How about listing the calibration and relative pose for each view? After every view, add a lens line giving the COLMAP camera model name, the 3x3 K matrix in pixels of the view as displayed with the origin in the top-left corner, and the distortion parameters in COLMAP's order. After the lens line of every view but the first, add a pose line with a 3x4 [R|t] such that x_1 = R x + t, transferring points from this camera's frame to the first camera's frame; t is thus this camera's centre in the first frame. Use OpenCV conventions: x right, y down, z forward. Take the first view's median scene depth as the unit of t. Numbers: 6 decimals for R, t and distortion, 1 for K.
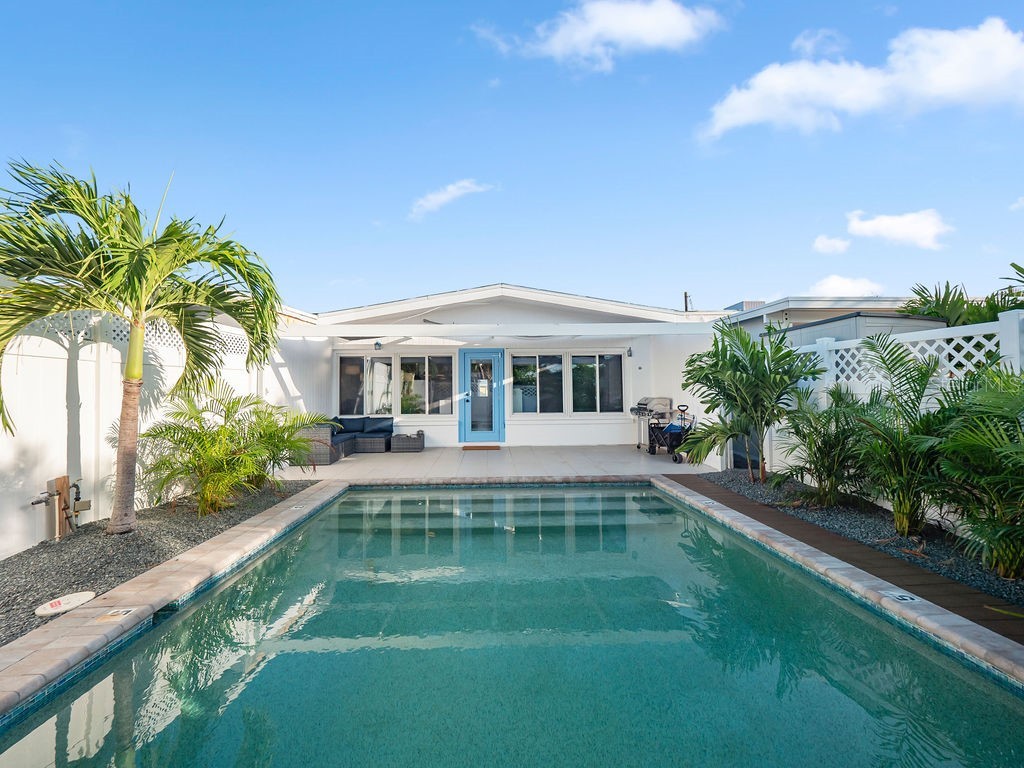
lens RADIAL K [[428.1, 0, 497.7], [0, 428.1, 386.3], [0, 0, 1]] dist [-0.001404, -0.004095]
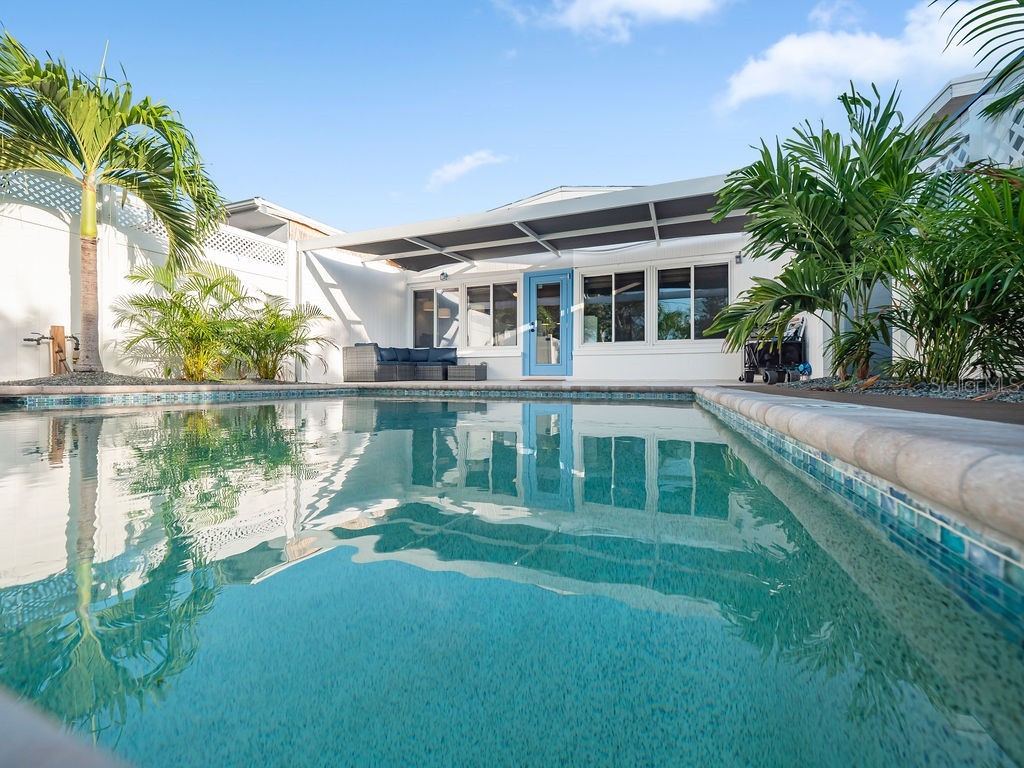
lens RADIAL K [[428.1, 0, 488.9], [0, 428.1, 377.7], [0, 0, 1]] dist [-0.001404, -0.004095]
pose [[0.918971, 0.011118, -0.394169, 0.204882], [-0.002947, 0.999768, 0.021329, 0.116143], [0.394315, -0.018439, 0.918790, 0.128580]]
